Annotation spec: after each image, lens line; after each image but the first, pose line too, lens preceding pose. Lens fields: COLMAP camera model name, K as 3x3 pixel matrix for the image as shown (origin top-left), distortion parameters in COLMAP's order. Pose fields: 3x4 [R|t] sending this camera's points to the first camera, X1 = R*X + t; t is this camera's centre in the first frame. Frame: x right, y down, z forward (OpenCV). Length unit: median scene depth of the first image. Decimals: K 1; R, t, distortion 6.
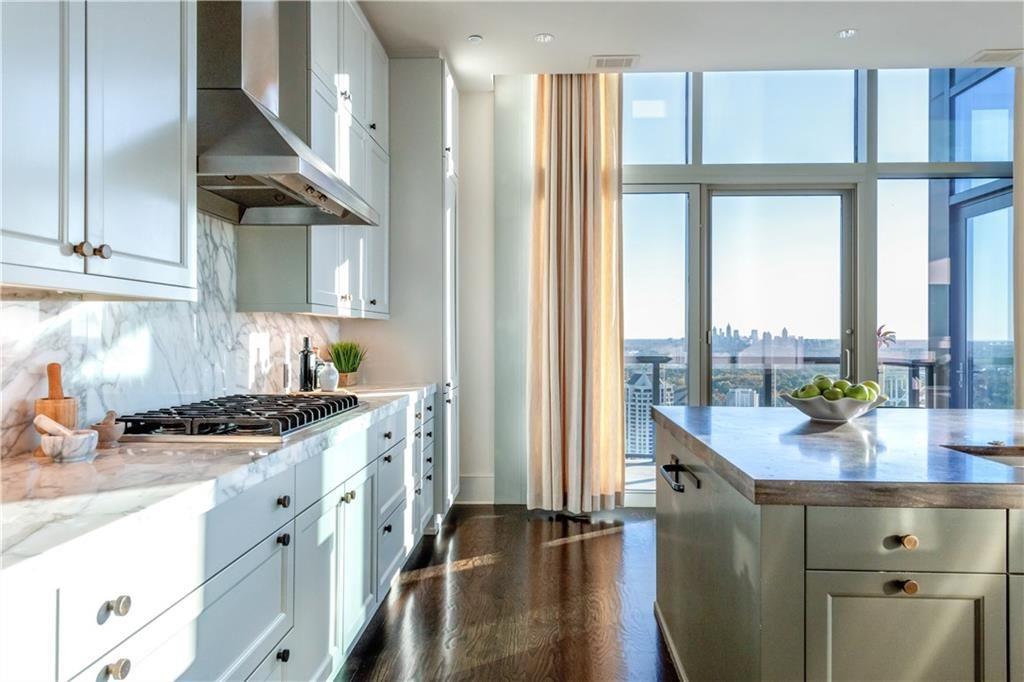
lens RADIAL K [[674.1, 0, 512.0], [0, 674.1, 341.0], [0, 0, 1]] dist [-0.054105, -0.000496]
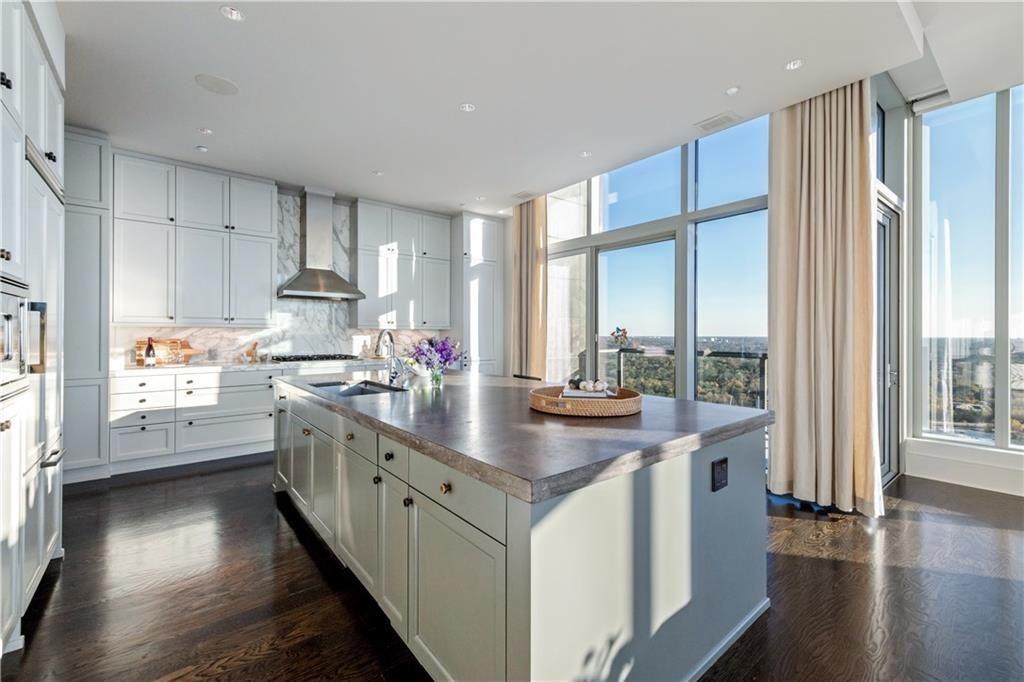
lens RADIAL K [[433.2, 0, 512.0], [0, 433.2, 341.0], [0, 0, 1]] dist [0.000177, 0.000009]
pose [[0.671713, 0.002214, -0.740808, 0.984688], [-0.003284, 0.999995, 0.000011, 0.007273], [0.740804, 0.002425, 0.671717, 0.108243]]
